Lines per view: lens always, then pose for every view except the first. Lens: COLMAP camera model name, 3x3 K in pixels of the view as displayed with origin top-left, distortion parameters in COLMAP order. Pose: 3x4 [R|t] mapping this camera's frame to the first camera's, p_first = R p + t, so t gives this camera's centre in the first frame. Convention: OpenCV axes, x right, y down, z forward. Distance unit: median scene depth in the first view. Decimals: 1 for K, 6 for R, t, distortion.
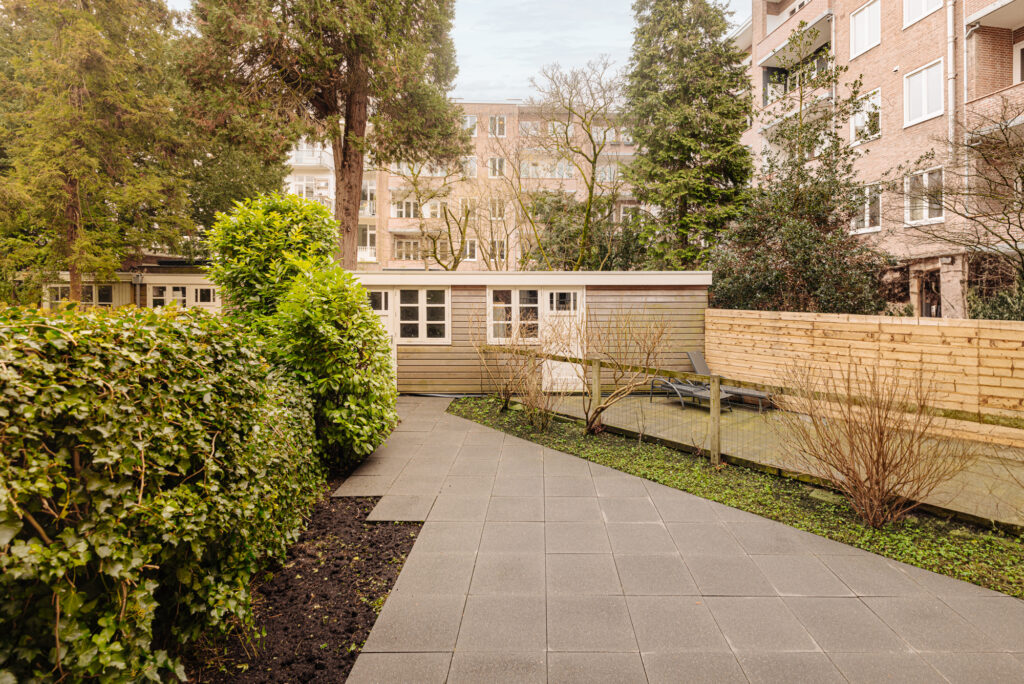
lens RADIAL K [[505.8, 0, 544.2], [0, 505.8, 292.4], [0, 0, 1]] dist [-0.007180, 0.003397]
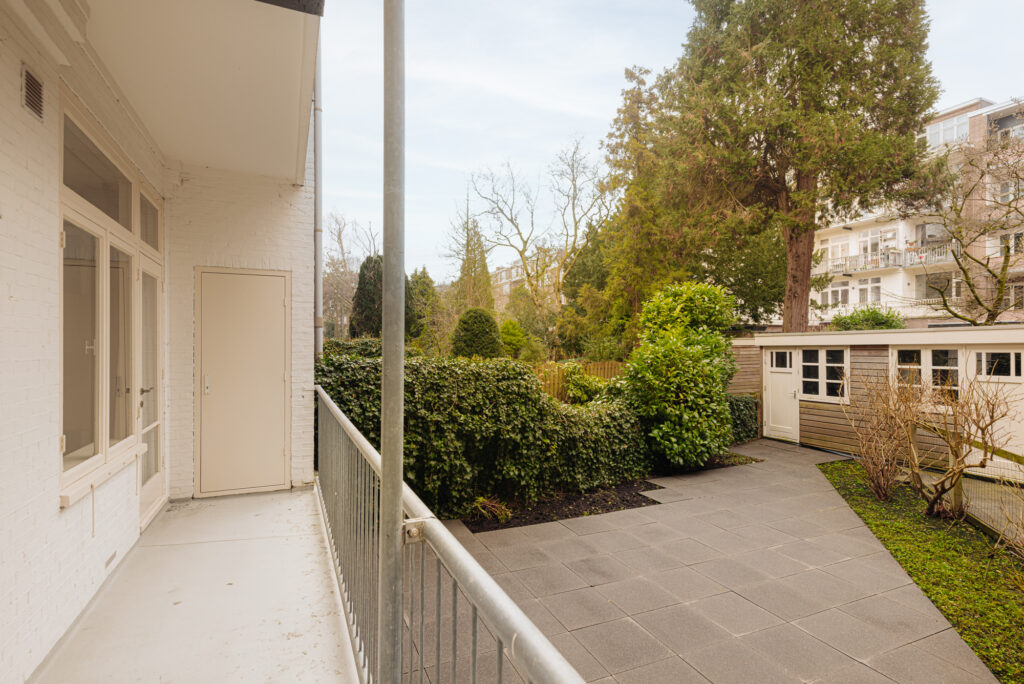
lens RADIAL K [[502.1, 0, 510.2], [0, 502.1, 351.2], [0, 0, 1]] dist [0.005945, 0.001119]
pose [[0.394574, 0.000523, -0.918864, 0.462567], [-0.002441, 0.999997, -0.000479, 0.000004], [0.918861, 0.002432, 0.394574, -0.005727]]
